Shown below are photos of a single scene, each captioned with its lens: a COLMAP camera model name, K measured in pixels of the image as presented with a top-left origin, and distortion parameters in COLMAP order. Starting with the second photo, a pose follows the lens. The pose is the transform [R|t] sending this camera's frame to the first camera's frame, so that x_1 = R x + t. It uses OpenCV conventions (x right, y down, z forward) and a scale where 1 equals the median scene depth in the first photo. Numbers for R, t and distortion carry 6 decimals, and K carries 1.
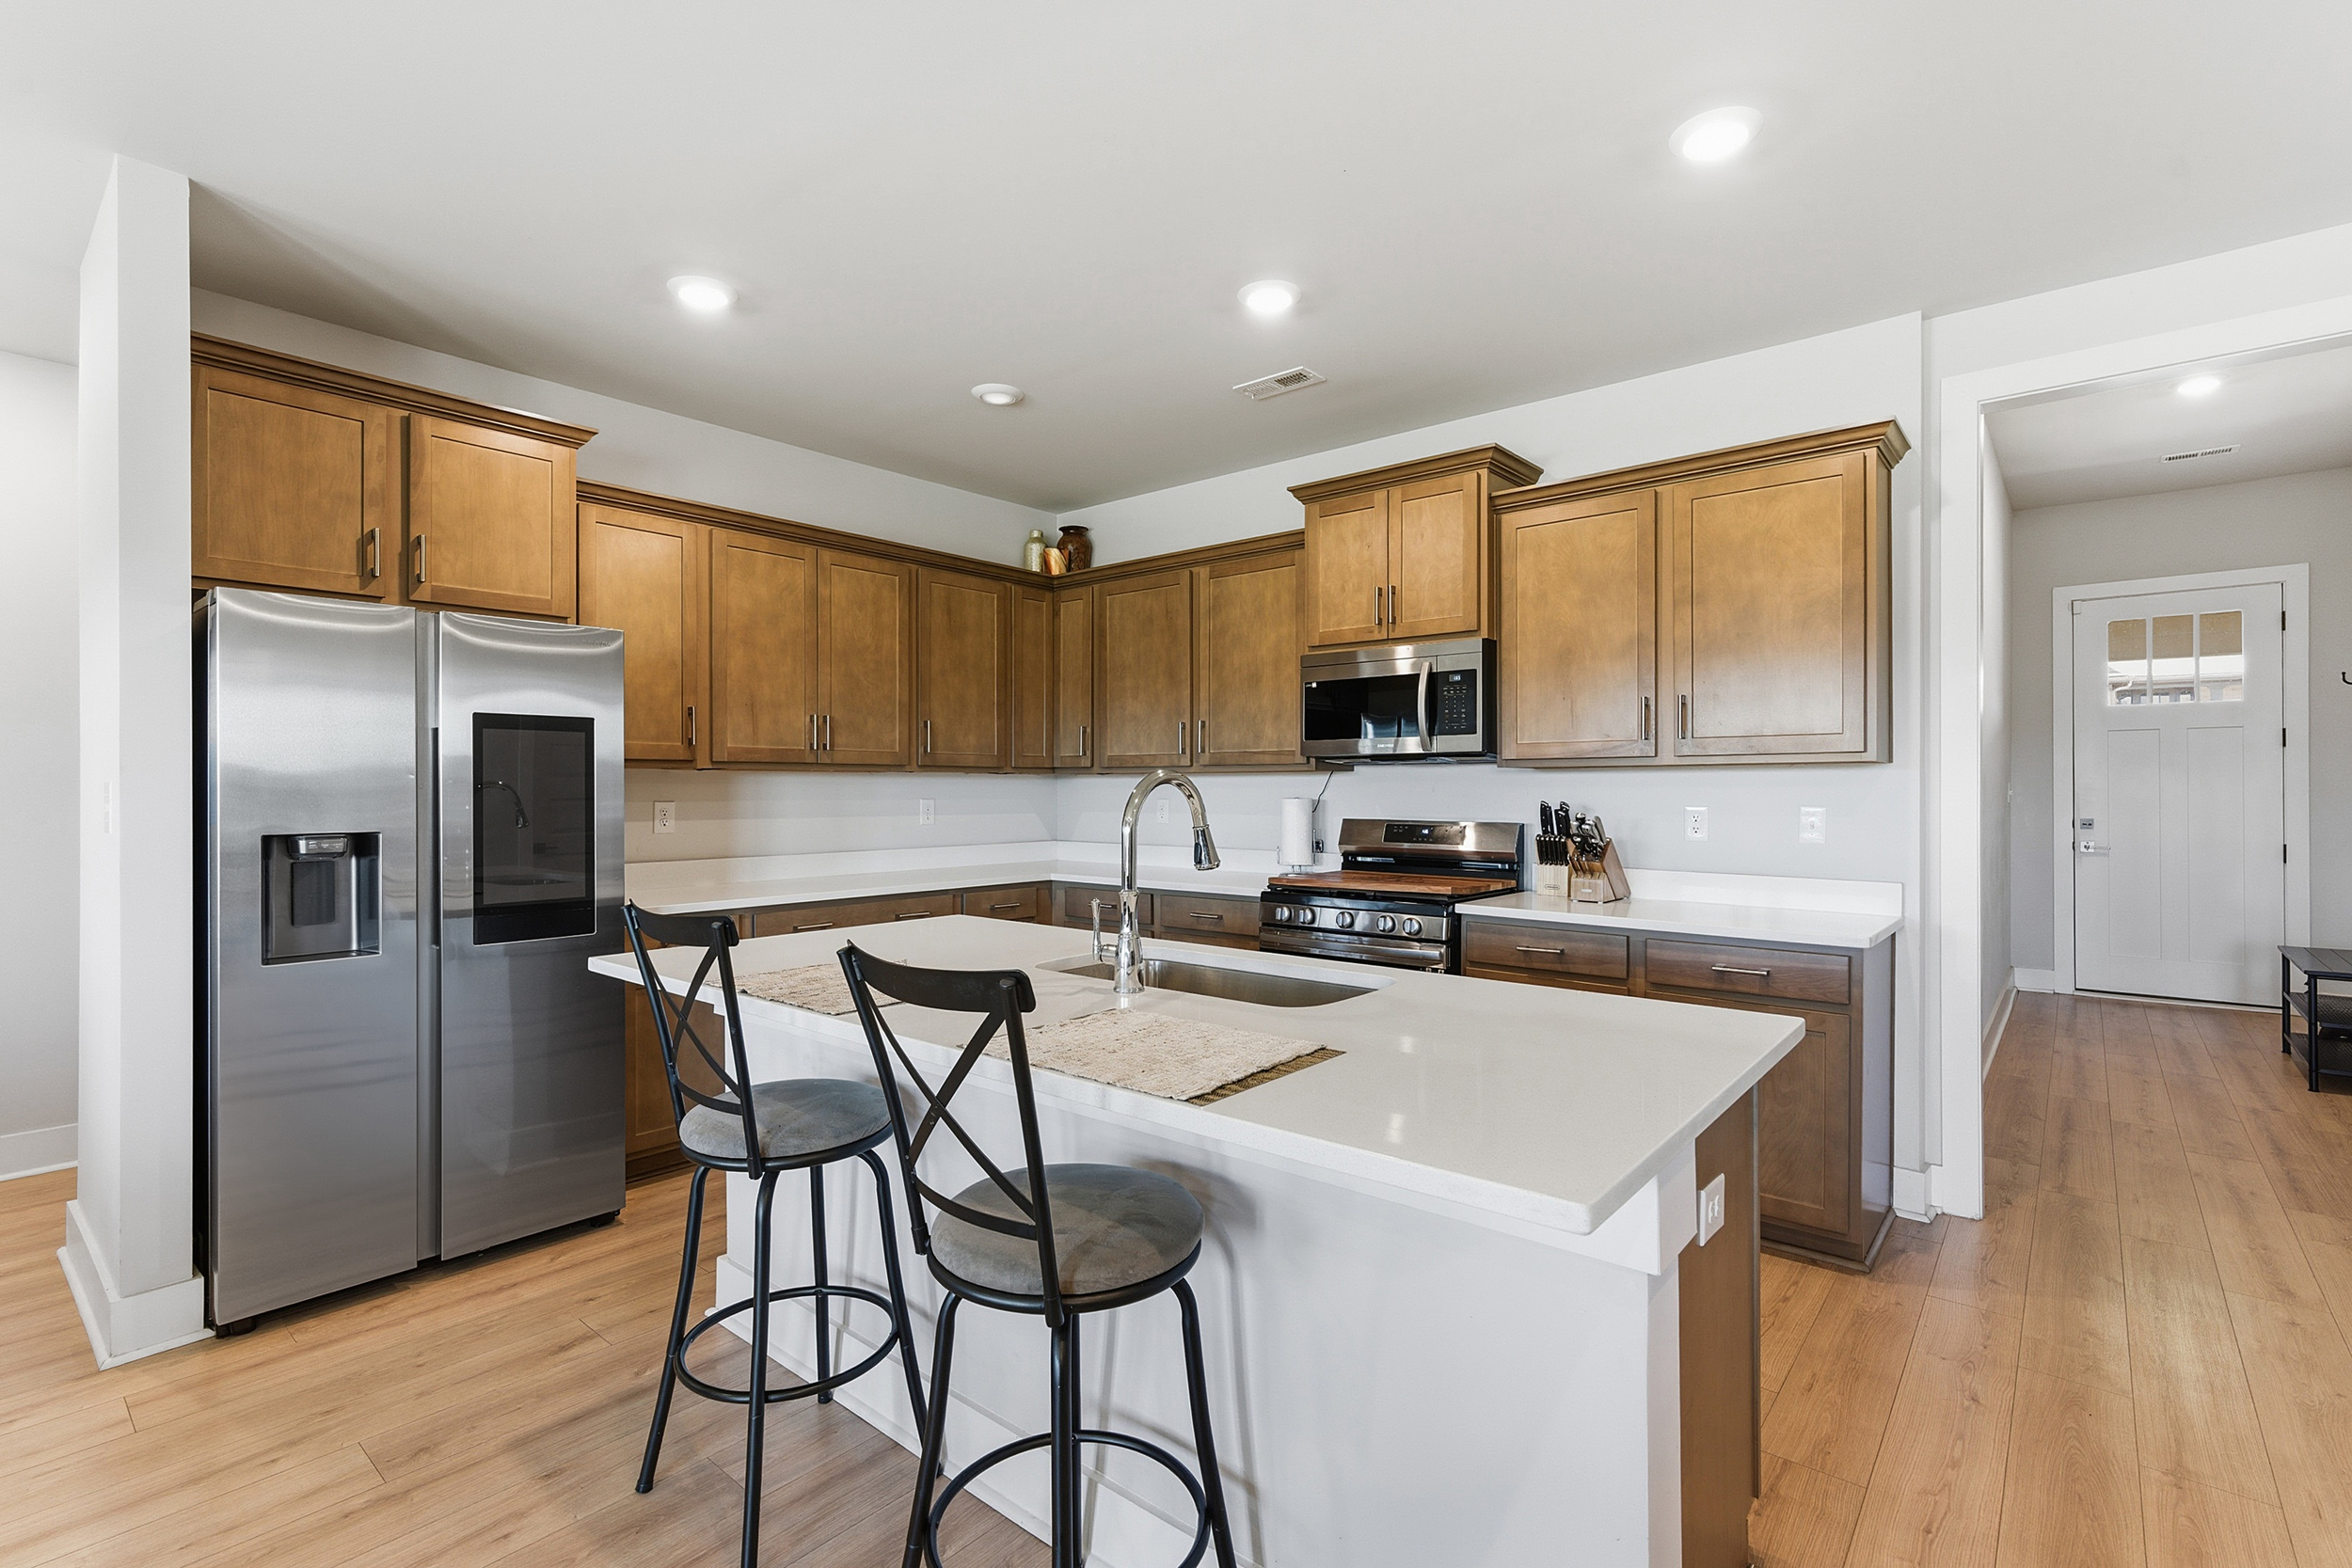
lens RADIAL K [[1066.2, 0, 1176.0], [0, 1066.2, 784.0], [0, 0, 1]] dist [0.001648, 0.000119]
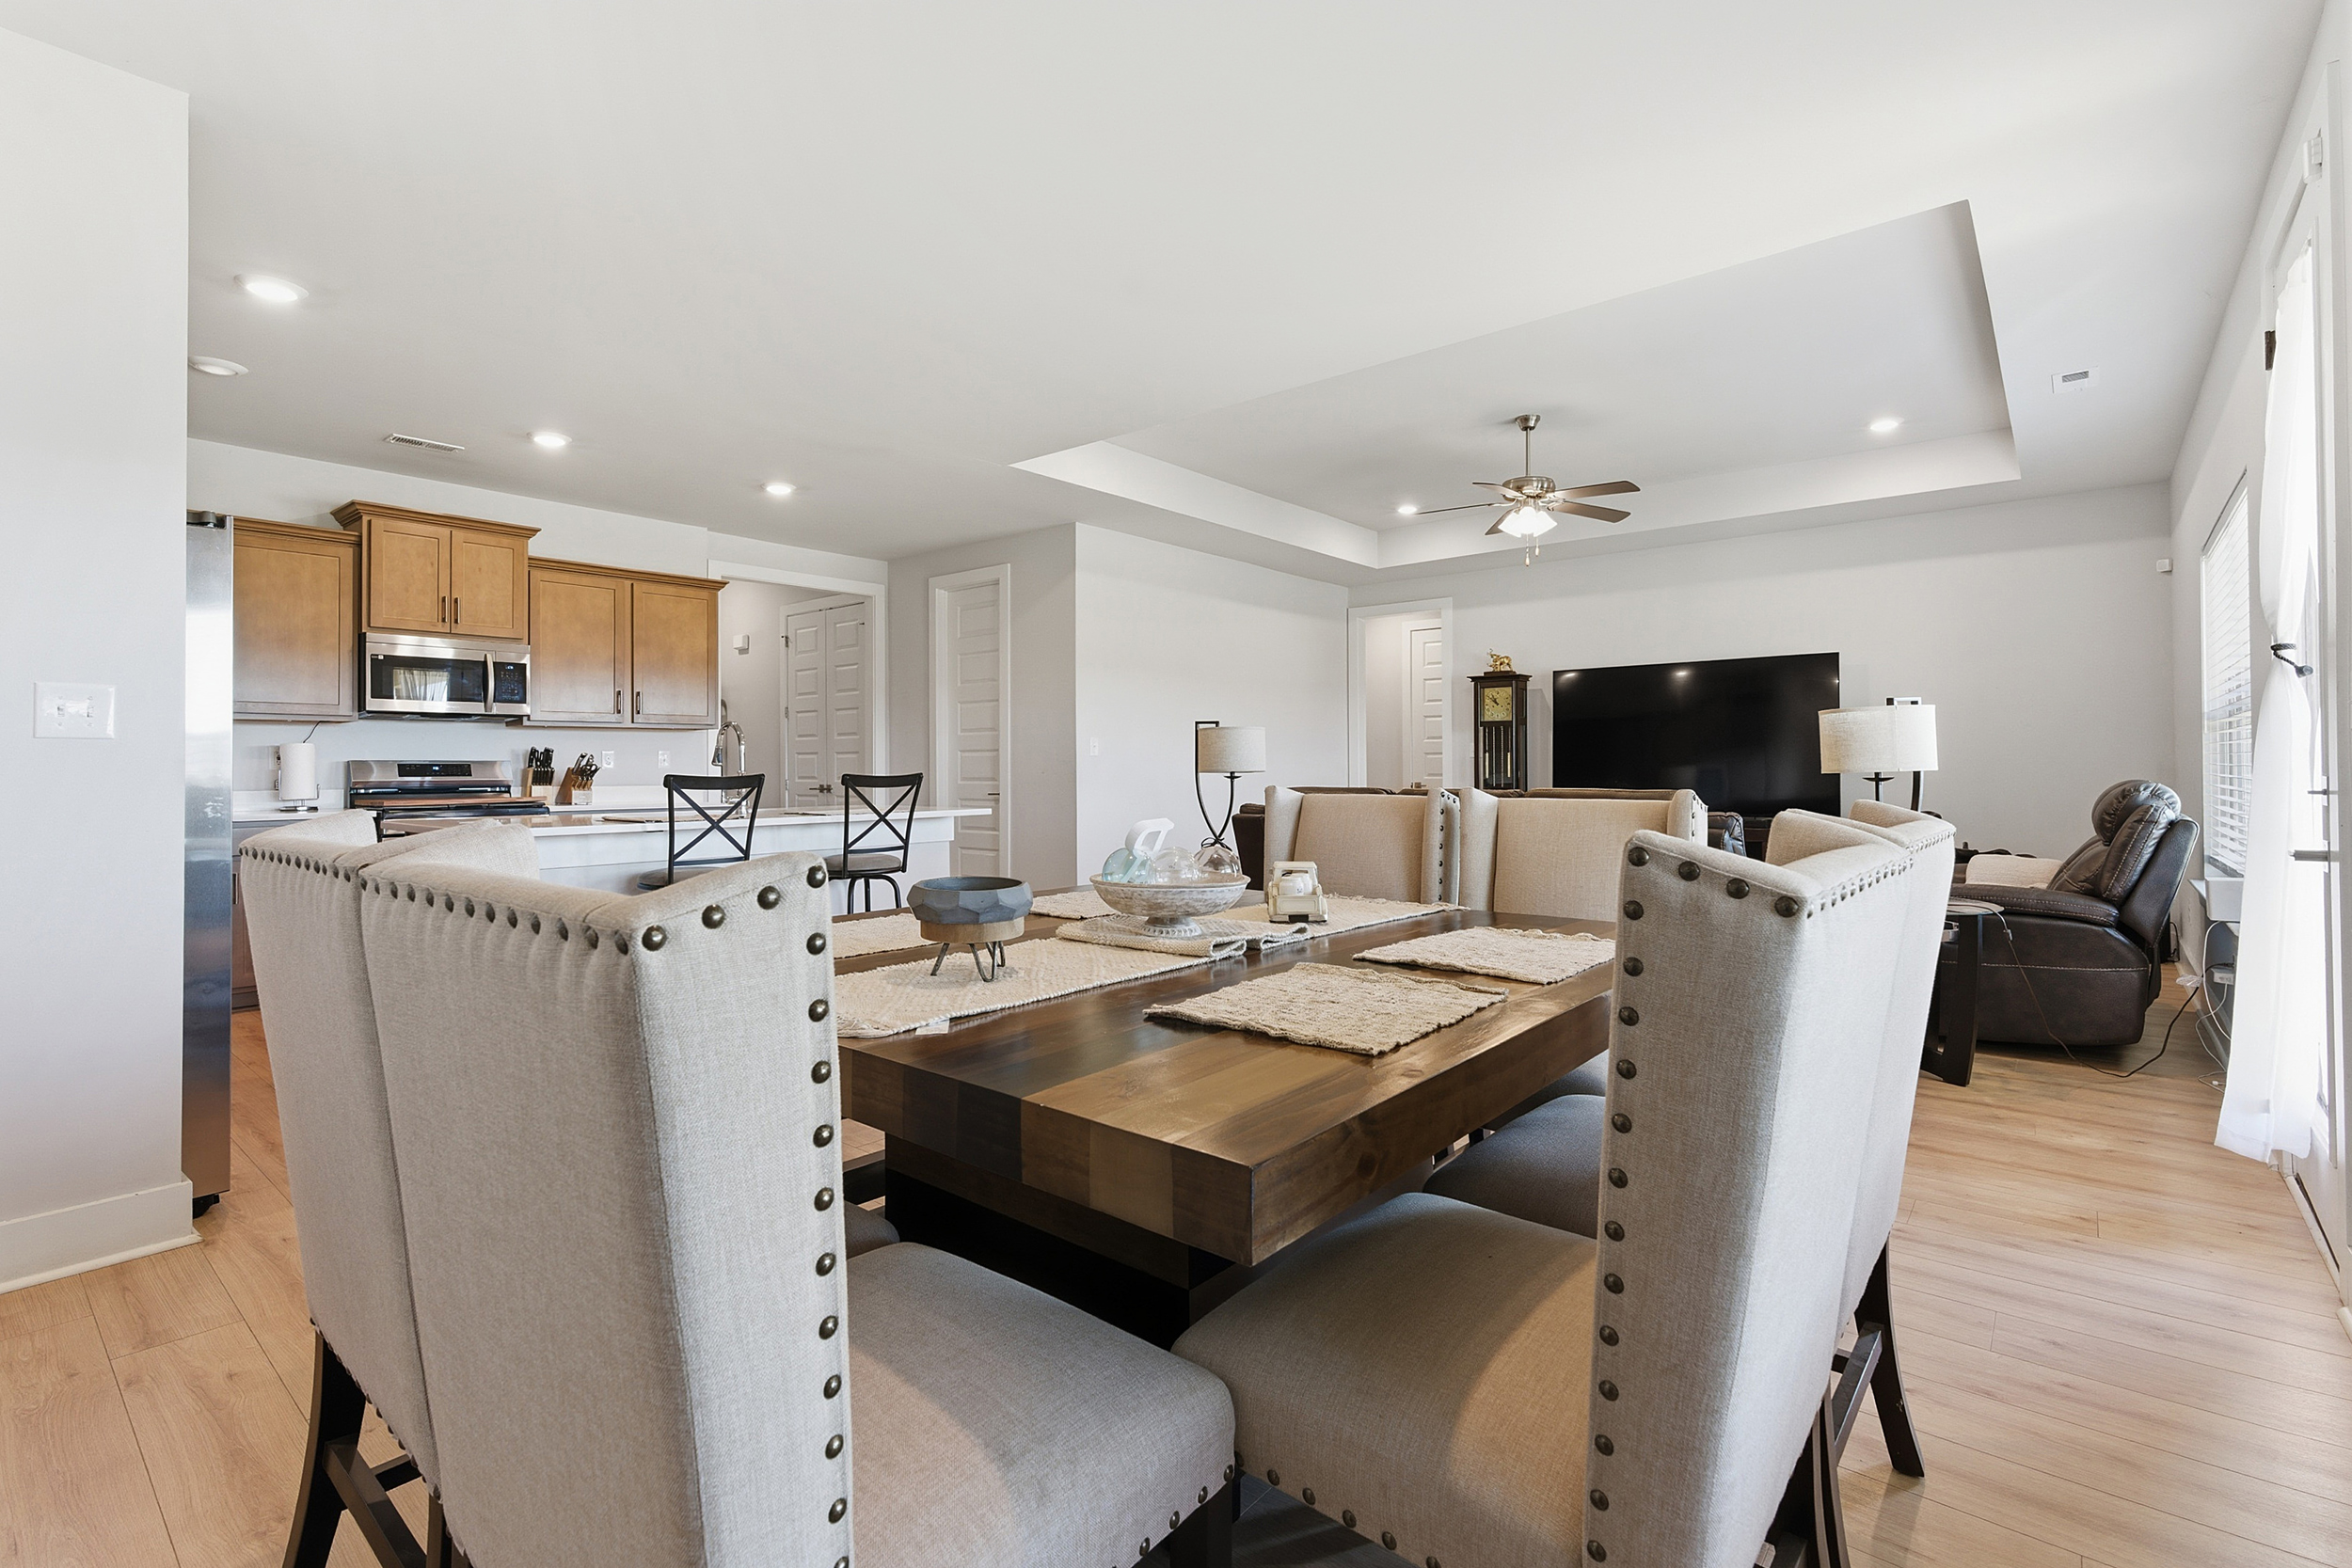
lens RADIAL K [[1066.2, 0, 1176.0], [0, 1066.2, 784.0], [0, 0, 1]] dist [0.001648, 0.000119]
pose [[0.002103, -0.019143, 0.999815, -1.225802], [-0.002958, 0.999812, 0.019149, 0.036994], [-0.999993, -0.002998, 0.002046, 0.010448]]
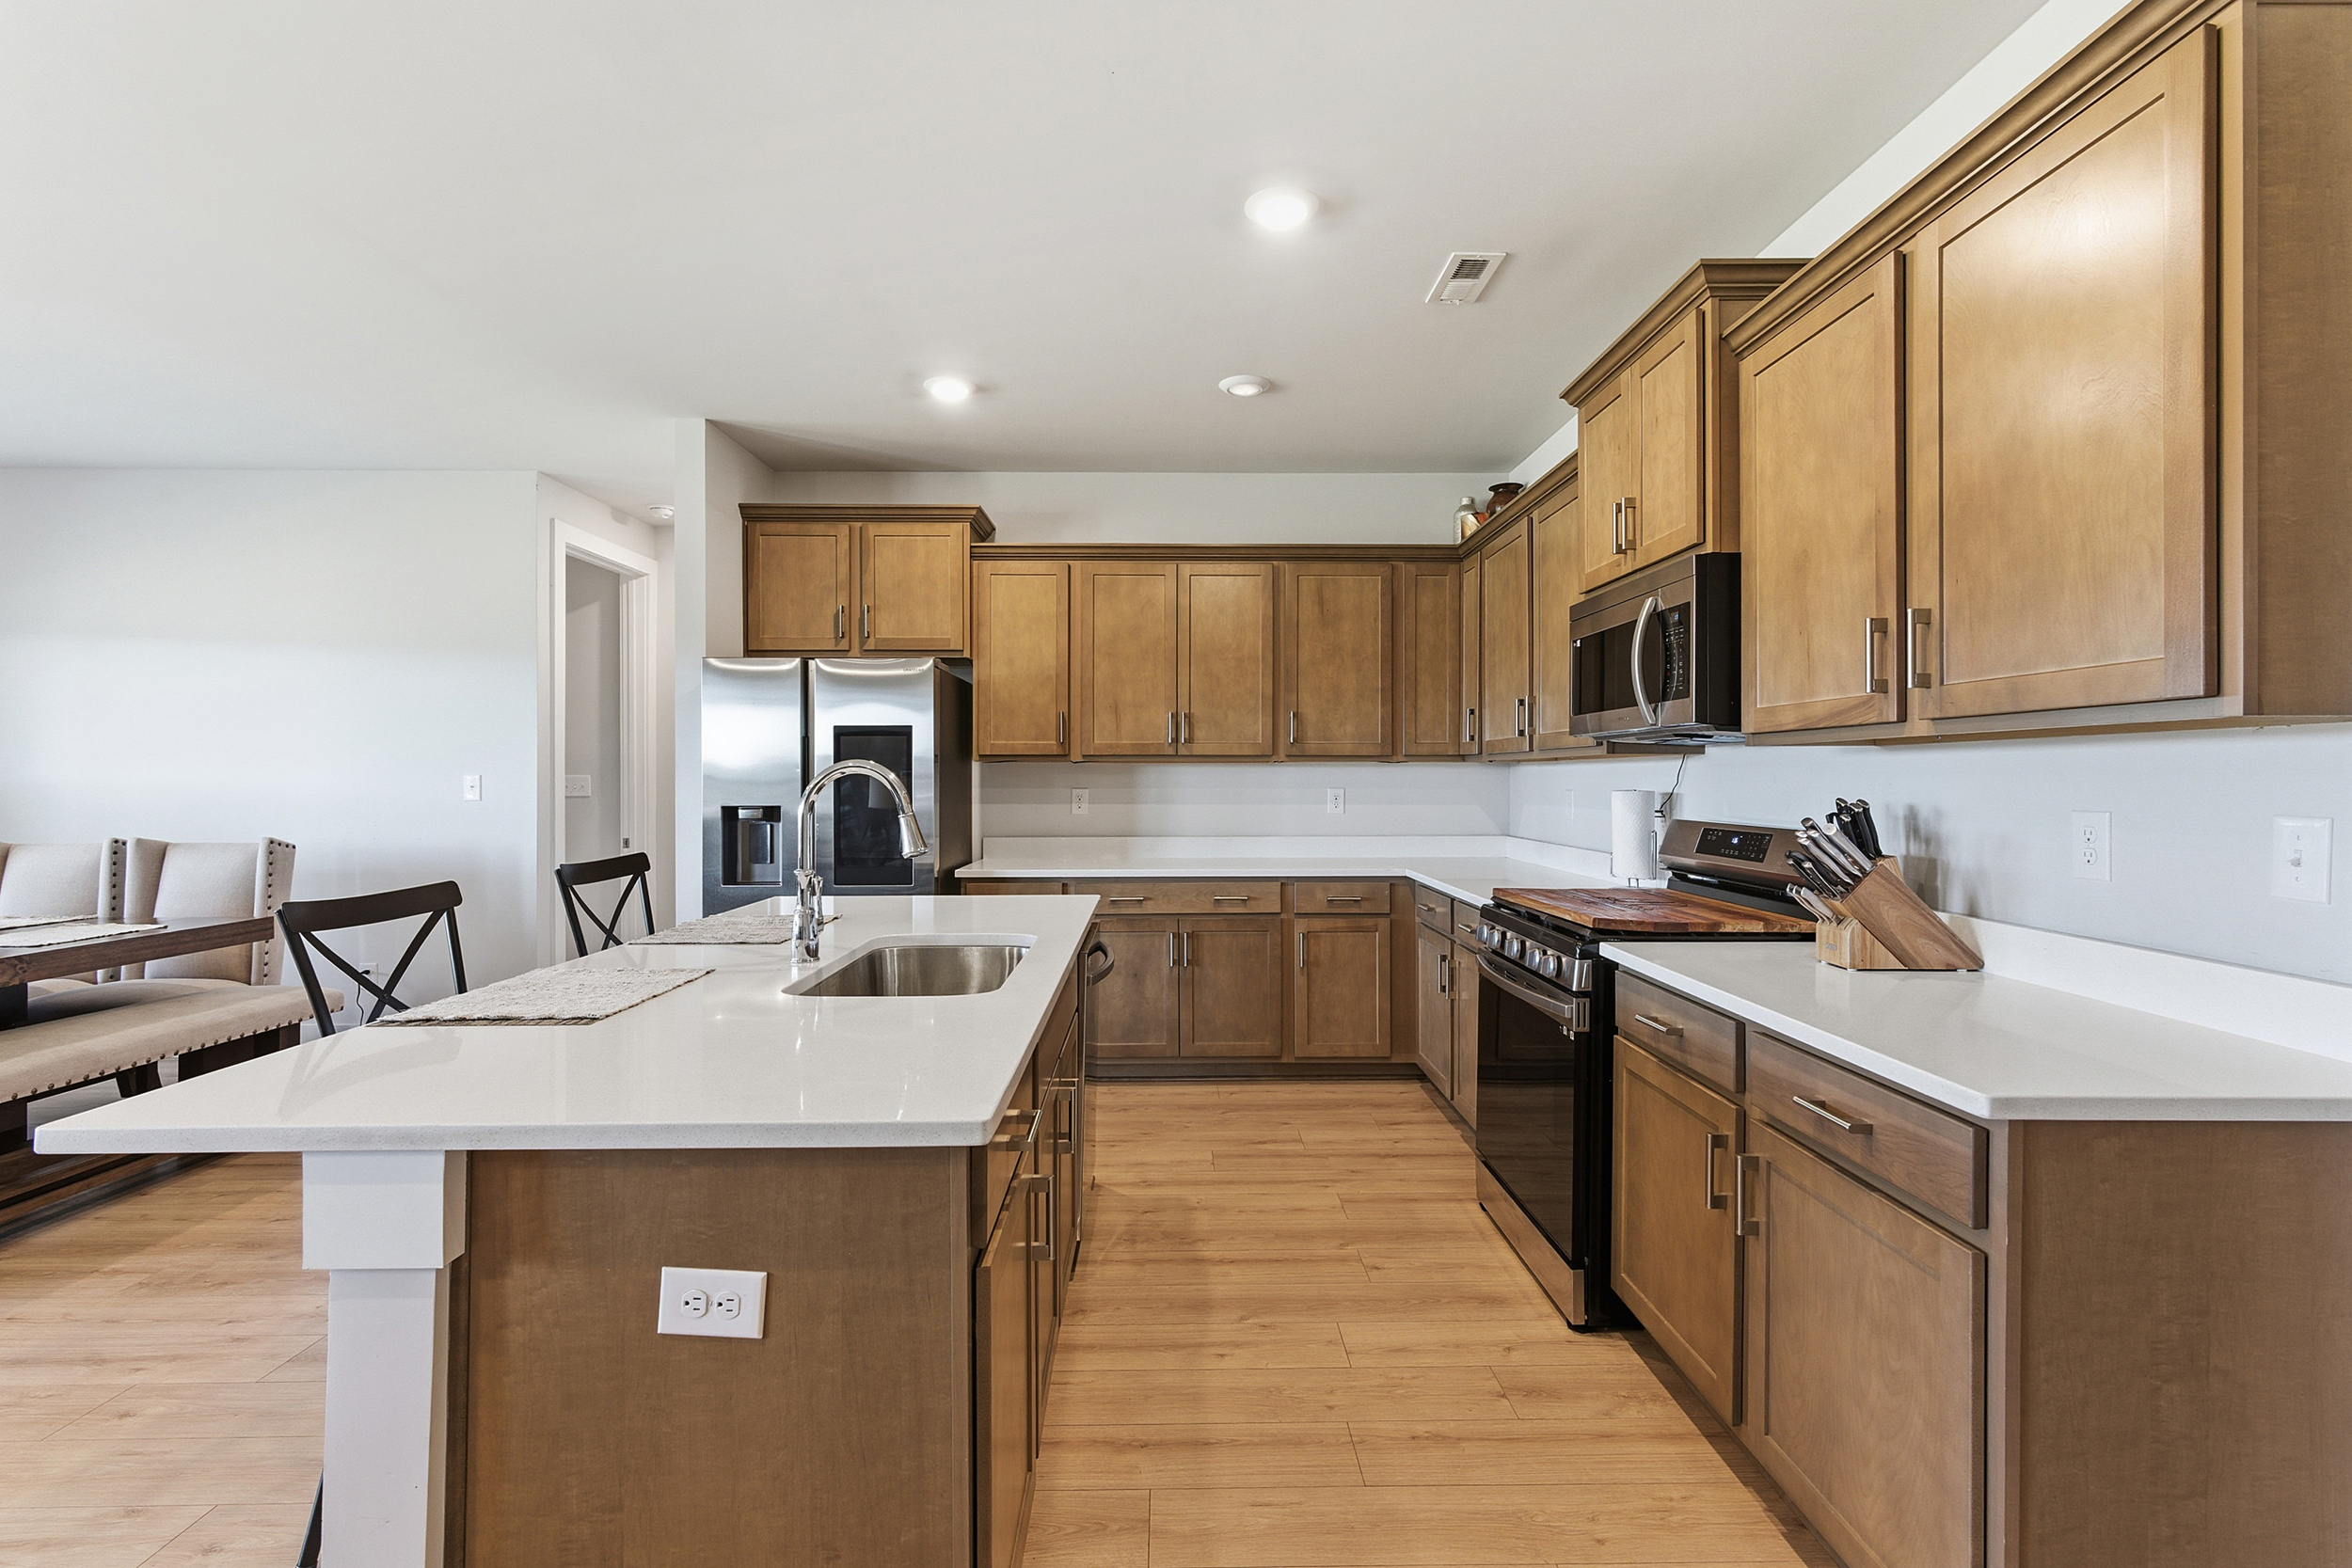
lens RADIAL K [[1049.8, 0, 1183.8], [0, 1049.8, 775.3], [0, 0, 1]] dist [0.001531, 0.000071]
pose [[0.658812, -0.001623, -0.752306, 0.522855], [0.003117, 0.999995, 0.000572, 0.000976], [0.752301, -0.002722, 0.658814, 0.293695]]
